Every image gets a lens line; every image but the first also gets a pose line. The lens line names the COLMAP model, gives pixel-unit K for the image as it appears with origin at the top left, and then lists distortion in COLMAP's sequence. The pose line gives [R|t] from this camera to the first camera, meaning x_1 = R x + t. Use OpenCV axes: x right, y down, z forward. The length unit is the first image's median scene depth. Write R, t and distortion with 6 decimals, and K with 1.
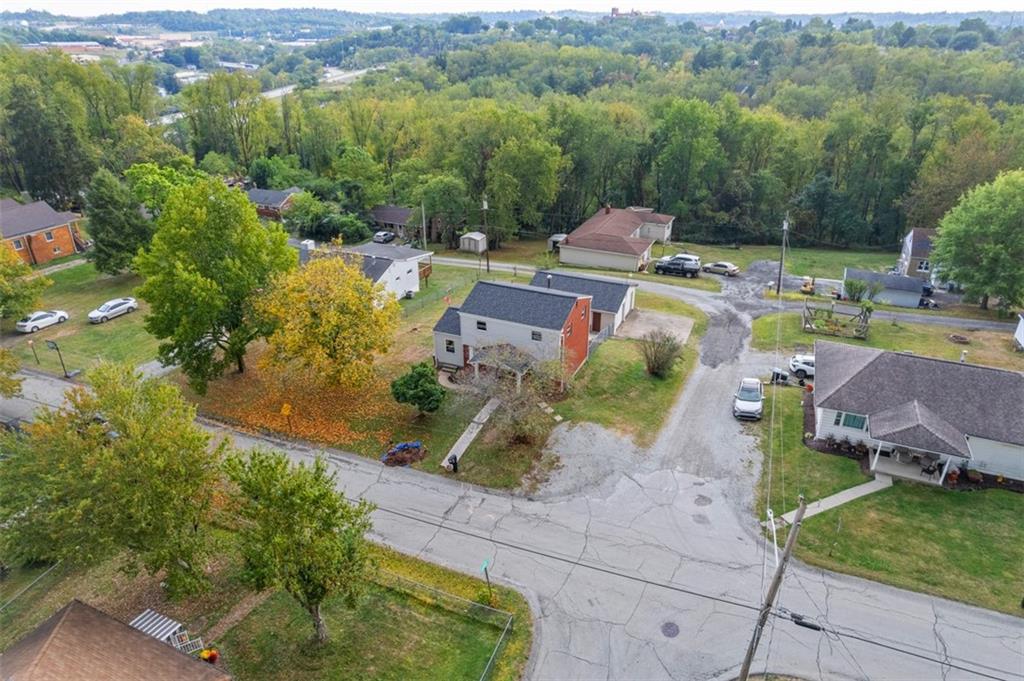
lens RADIAL K [[651.7, 0, 514.2], [0, 651.7, 341.4], [0, 0, 1]] dist [-0.031850, 0.021190]
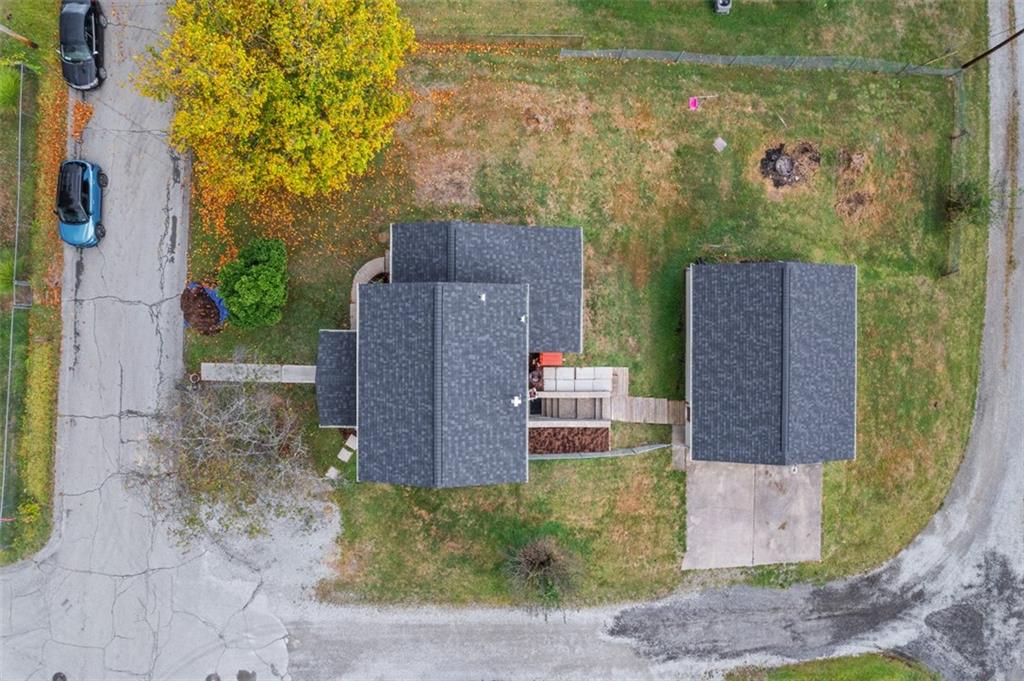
lens RADIAL K [[651.7, 0, 509.3], [0, 651.7, 333.5], [0, 0, 1]] dist [-0.031850, 0.021190]
pose [[0.399603, 0.916559, 0.015423, -0.008146], [-0.409924, 0.163620, 0.897324, -0.700416], [0.819927, -0.364895, 0.441103, 0.993586]]
